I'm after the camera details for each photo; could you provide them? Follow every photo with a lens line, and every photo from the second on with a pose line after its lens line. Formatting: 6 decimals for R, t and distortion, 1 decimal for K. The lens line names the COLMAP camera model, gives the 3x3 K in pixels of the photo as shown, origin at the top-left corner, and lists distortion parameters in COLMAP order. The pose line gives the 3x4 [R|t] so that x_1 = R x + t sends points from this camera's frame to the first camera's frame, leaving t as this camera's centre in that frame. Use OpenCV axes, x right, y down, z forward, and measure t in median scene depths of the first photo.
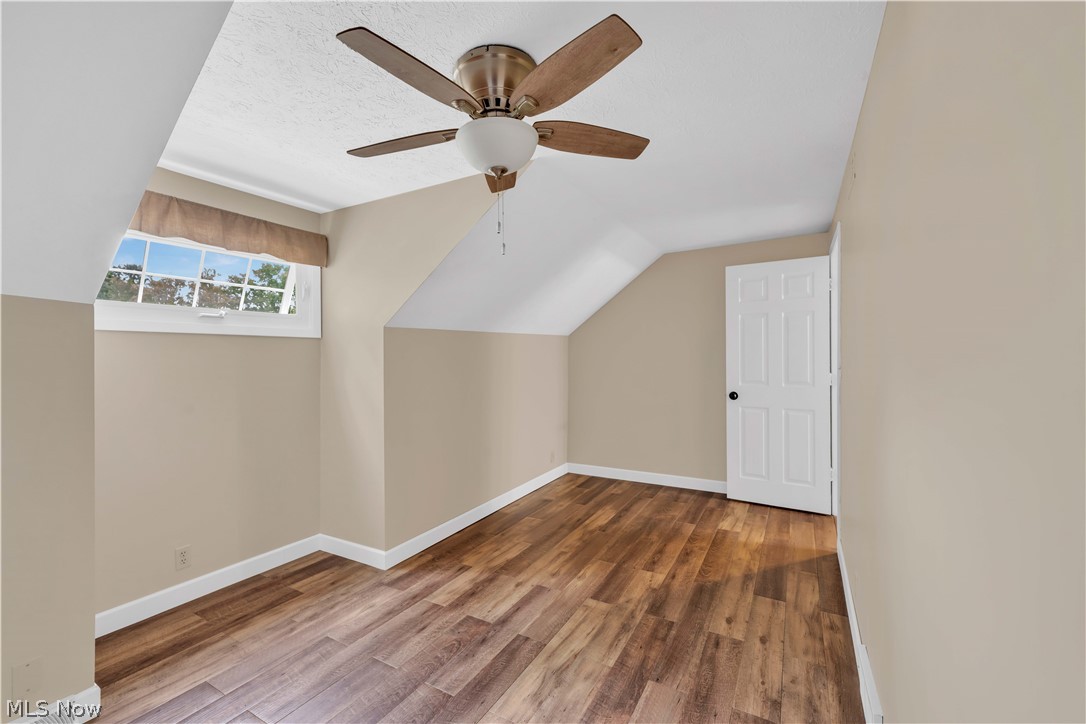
lens RADIAL K [[443.2, 0, 544.6], [0, 443.2, 361.0], [0, 0, 1]] dist [0.001495, 0.000031]
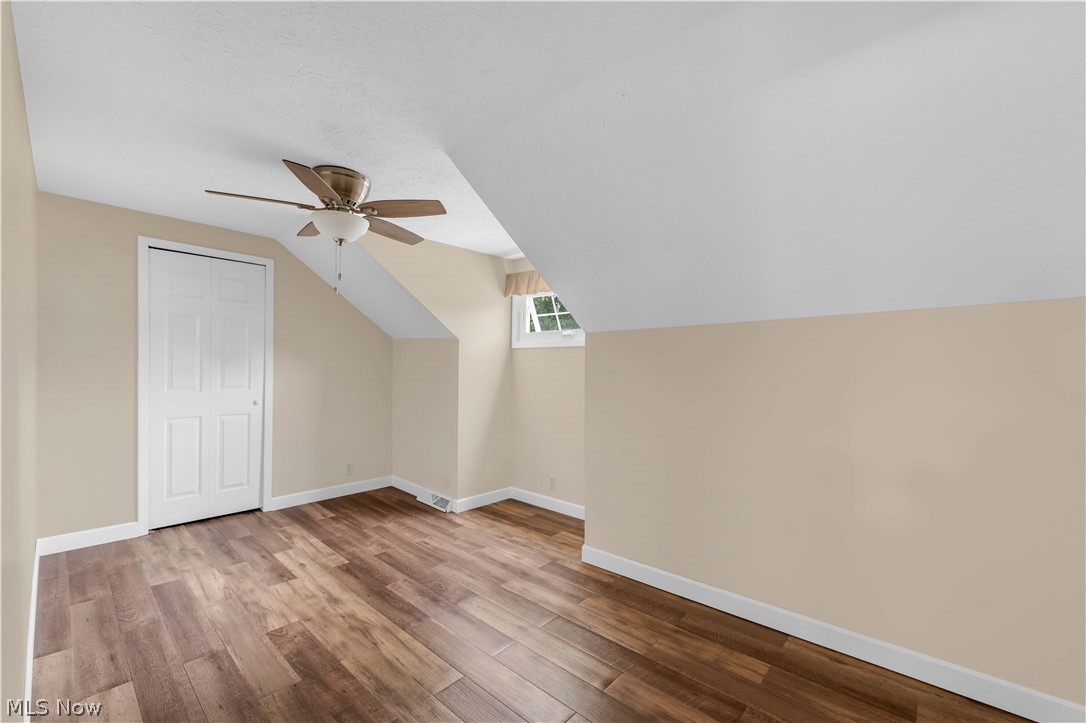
lens RADIAL K [[443.2, 0, 544.6], [0, 443.2, 360.5], [0, 0, 1]] dist [0.001495, 0.000031]
pose [[-0.200425, -0.003612, -0.979702, 0.932632], [-0.010382, 0.999945, -0.001563, -0.022415], [0.979654, 0.009858, -0.200452, 1.440799]]
